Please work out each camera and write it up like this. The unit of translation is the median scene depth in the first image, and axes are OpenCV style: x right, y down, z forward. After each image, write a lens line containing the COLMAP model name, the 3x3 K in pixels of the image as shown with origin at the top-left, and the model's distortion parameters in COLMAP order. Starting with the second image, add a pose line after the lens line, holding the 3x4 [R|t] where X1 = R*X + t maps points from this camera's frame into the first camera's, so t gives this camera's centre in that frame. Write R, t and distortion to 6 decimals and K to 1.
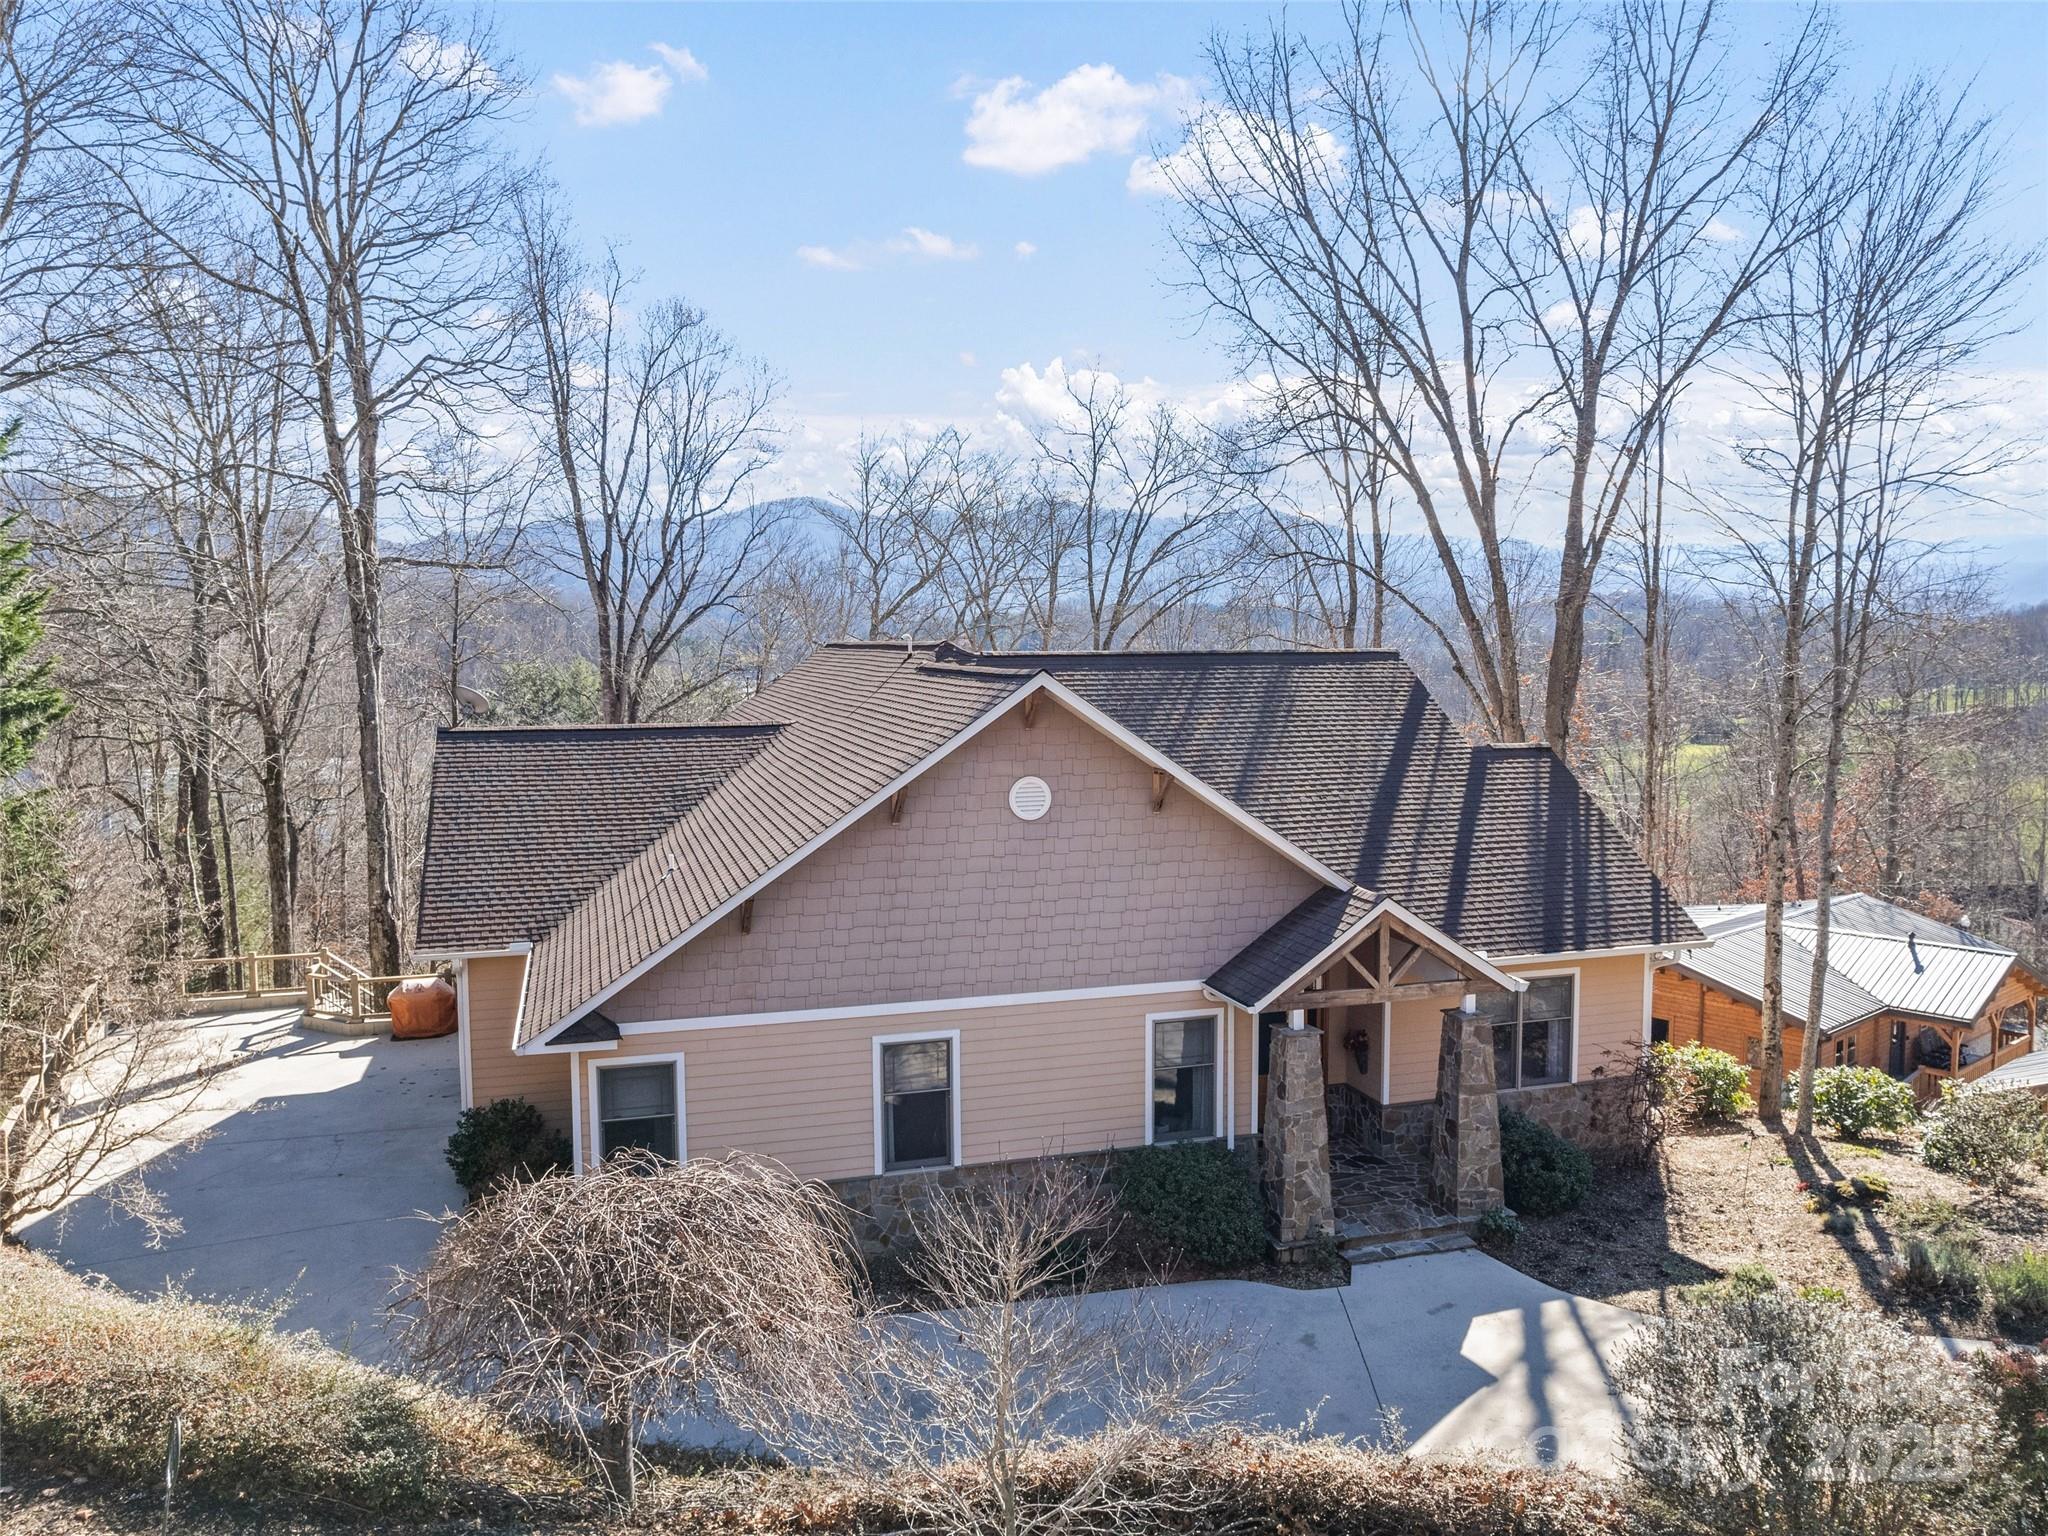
lens RADIAL K [[1459.1, 0, 1028.1], [0, 1459.1, 740.9], [0, 0, 1]] dist [-0.007741, -0.069075]
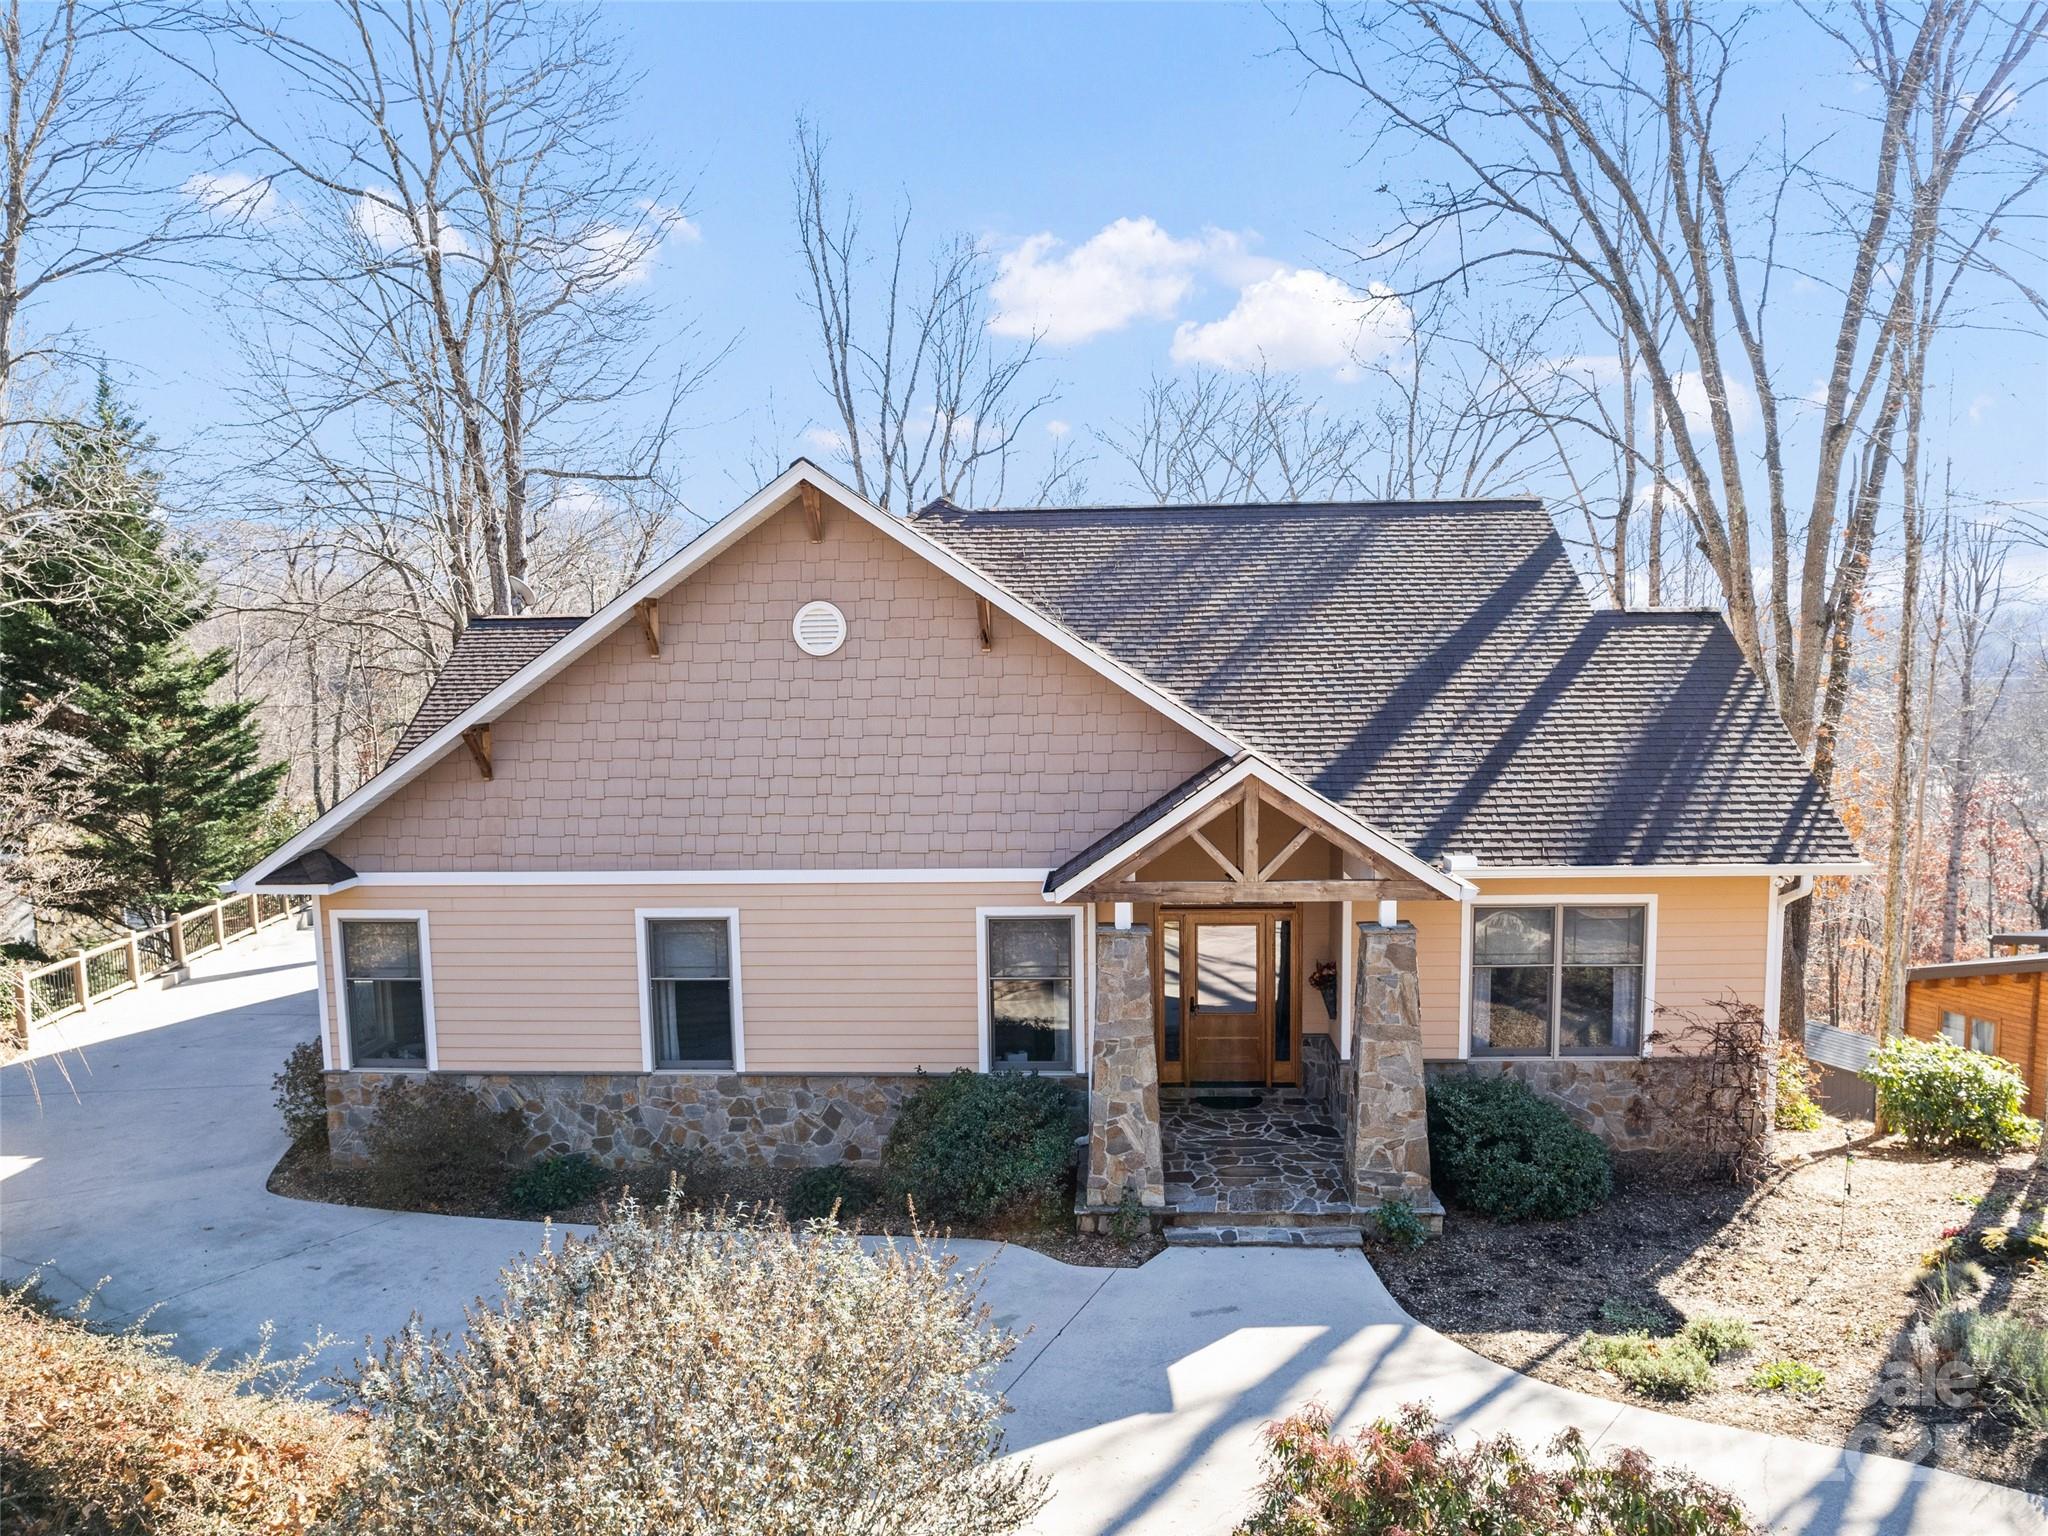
lens RADIAL K [[1486.3, 0, 1026.9], [0, 1486.3, 816.6], [0, 0, 1]] dist [-0.045582, 0.002444]
pose [[0.937783, 0.027615, -0.346122, 0.396759], [-0.012677, 0.998891, 0.045348, 0.104840], [0.346990, -0.038139, 0.937093, 0.266183]]
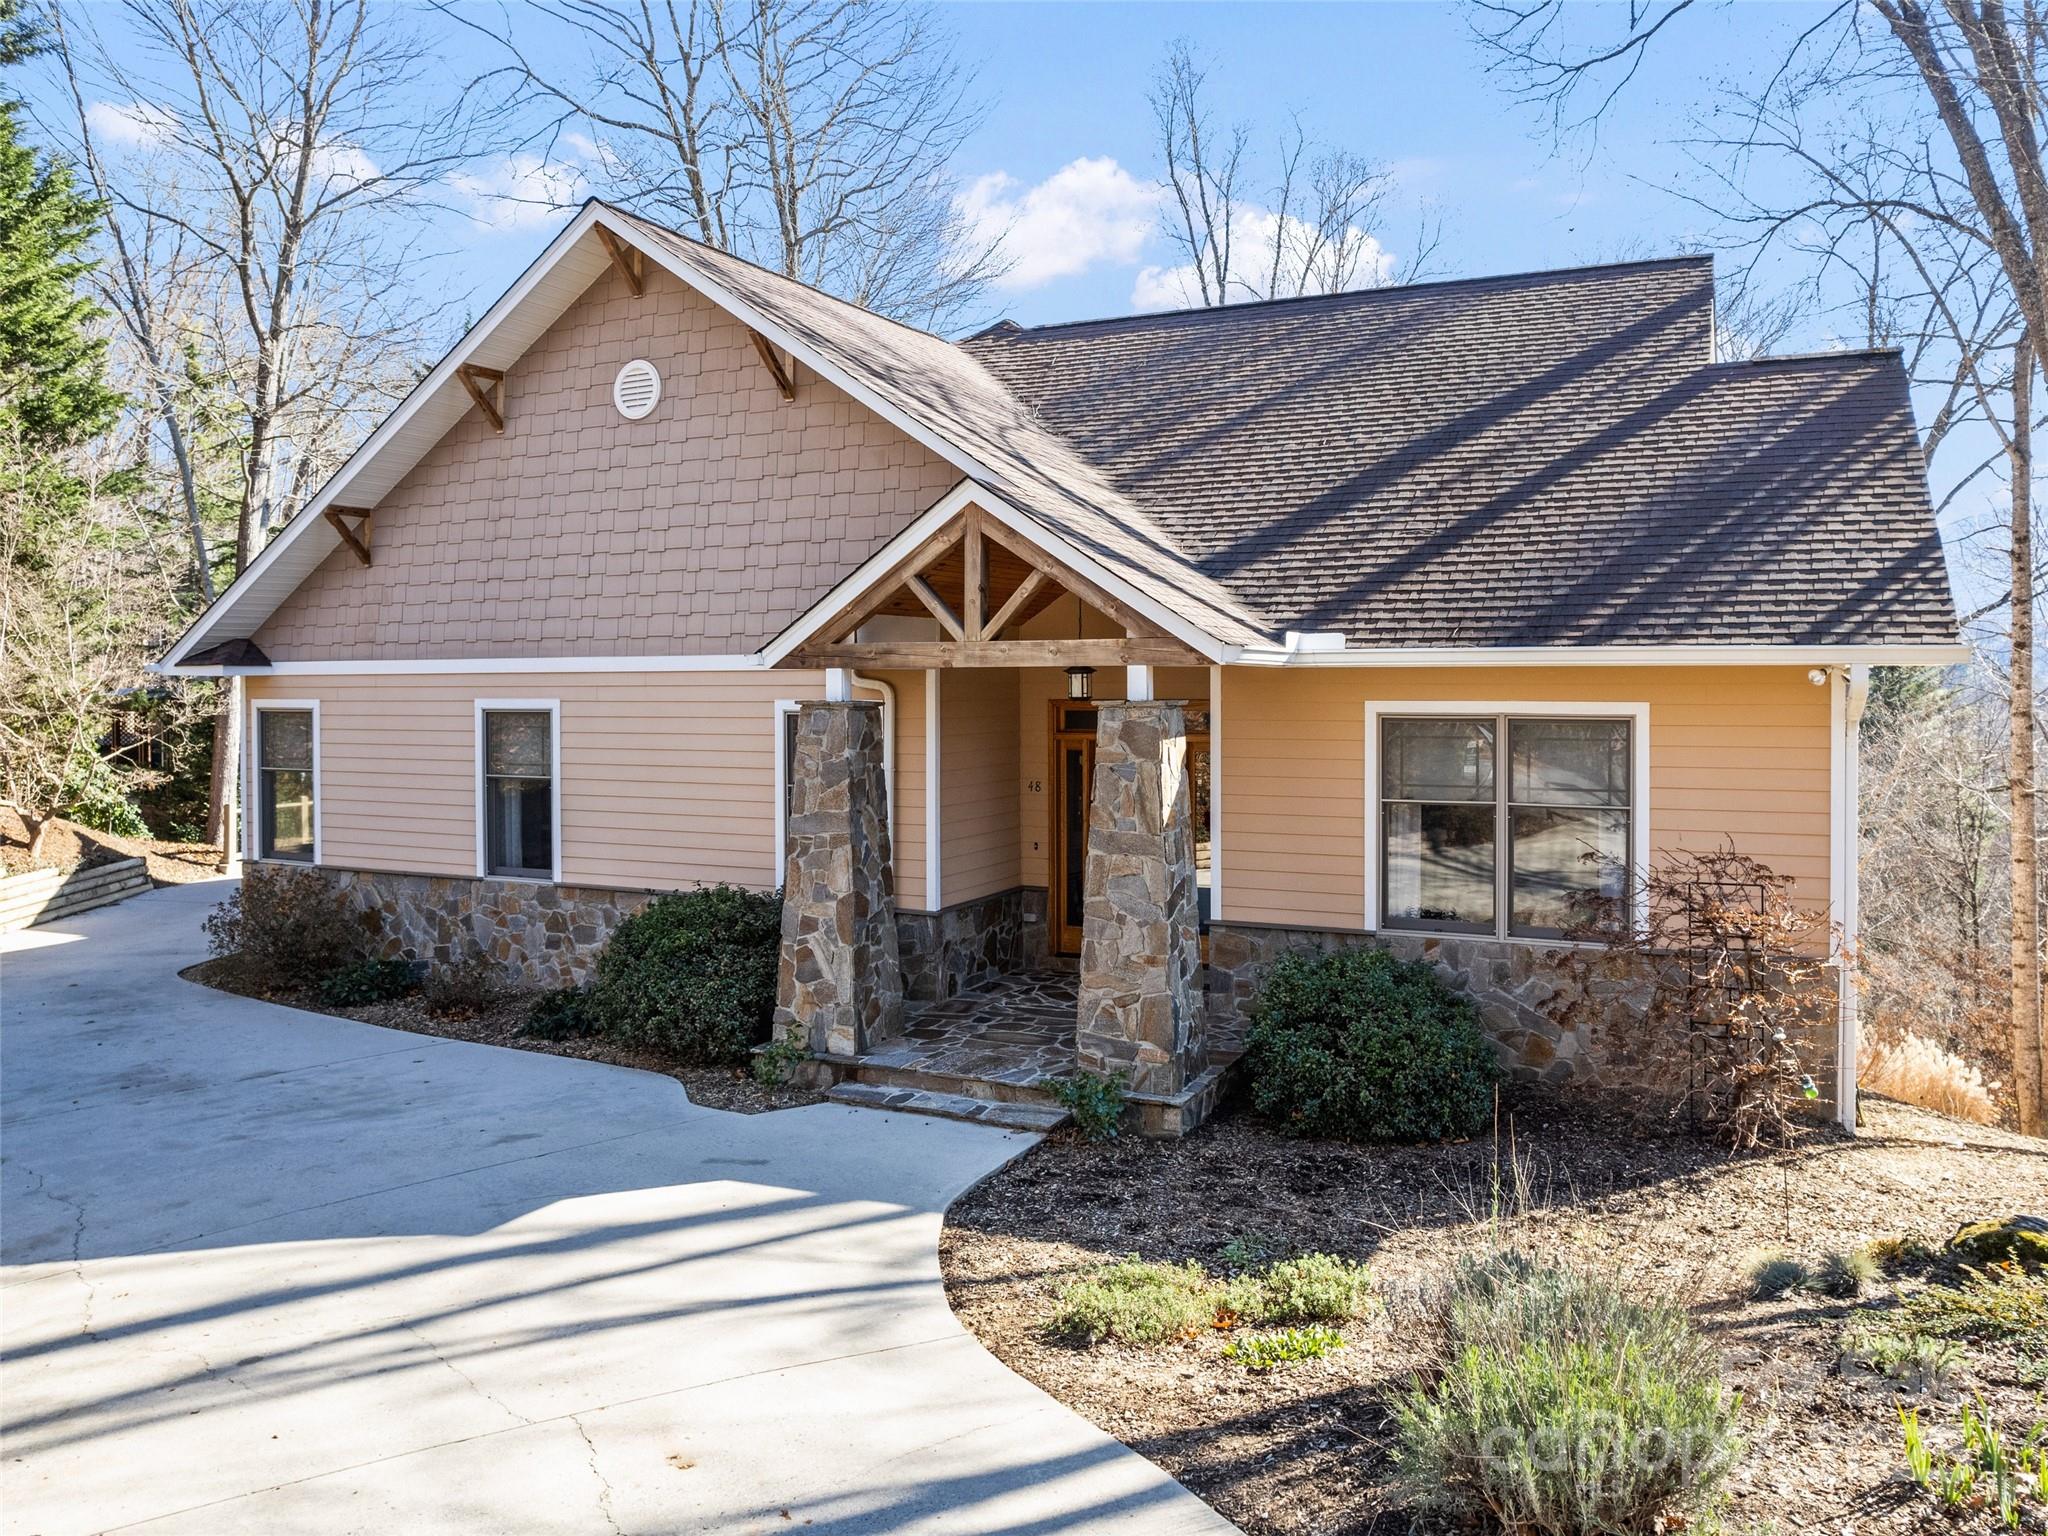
lens RADIAL K [[1480.5, 0, 1022.5], [0, 1480.5, 680.1], [0, 0, 1]] dist [0.000495, -0.134170]
pose [[0.738402, 0.004823, -0.674344, 0.649187], [-0.044527, 0.998141, -0.041618, 0.208243], [0.672890, 0.060757, 0.737244, 0.590667]]
